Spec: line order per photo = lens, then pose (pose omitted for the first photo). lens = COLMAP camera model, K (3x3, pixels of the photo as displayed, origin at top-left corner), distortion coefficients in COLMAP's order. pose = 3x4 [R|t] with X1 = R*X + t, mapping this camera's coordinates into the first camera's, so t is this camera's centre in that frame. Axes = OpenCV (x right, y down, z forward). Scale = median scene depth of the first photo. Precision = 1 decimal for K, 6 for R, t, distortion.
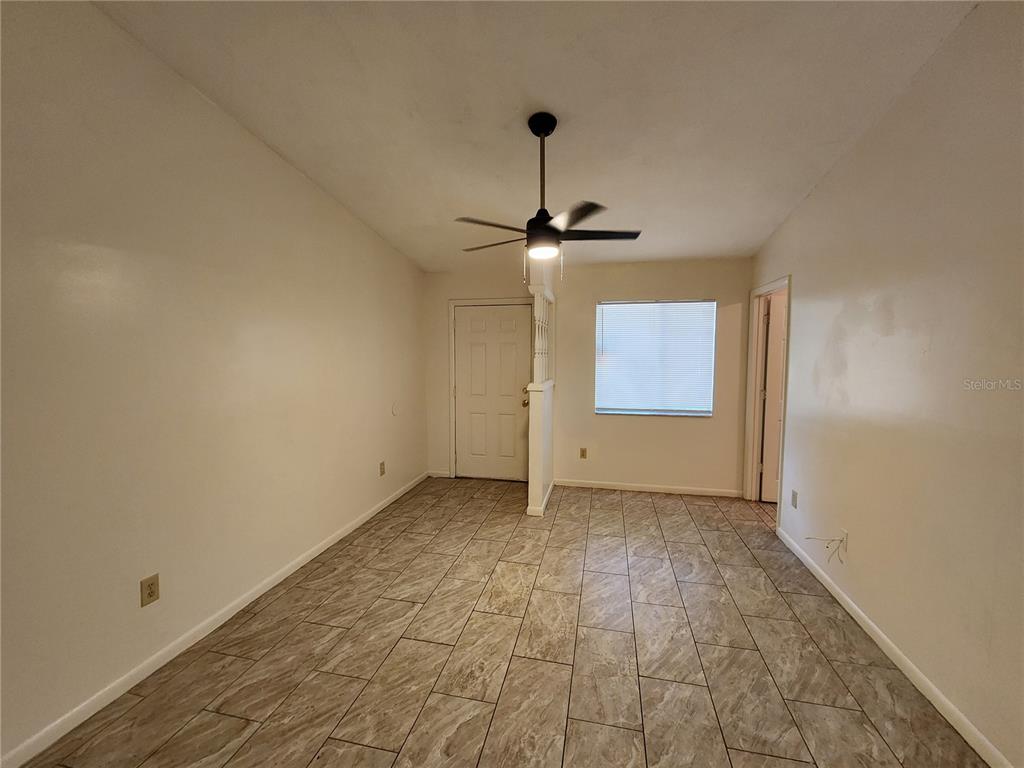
lens RADIAL K [[422.5, 0, 511.7], [0, 422.5, 381.8], [0, 0, 1]] dist [0.000339, 0.000166]
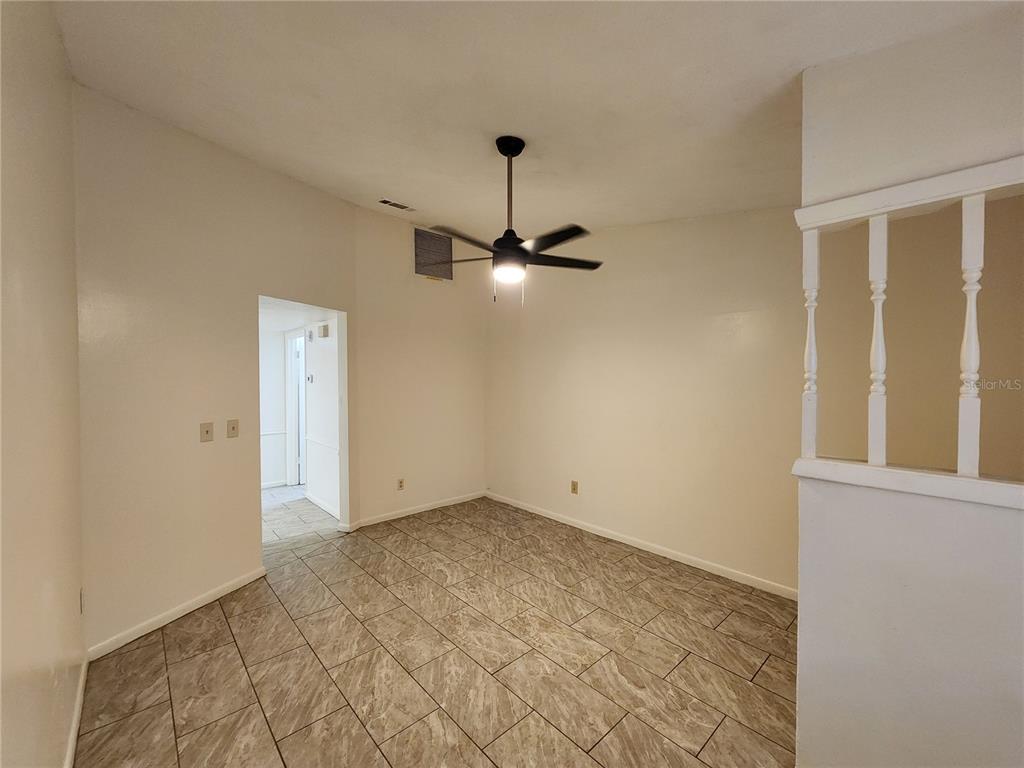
lens RADIAL K [[422.5, 0, 511.7], [0, 422.5, 381.8], [0, 0, 1]] dist [0.000339, 0.000166]
pose [[-0.574338, 0.016331, -0.818455, 0.892082], [-0.055683, 0.996706, 0.058963, -0.120106], [0.816722, 0.079439, -0.571537, 1.622994]]
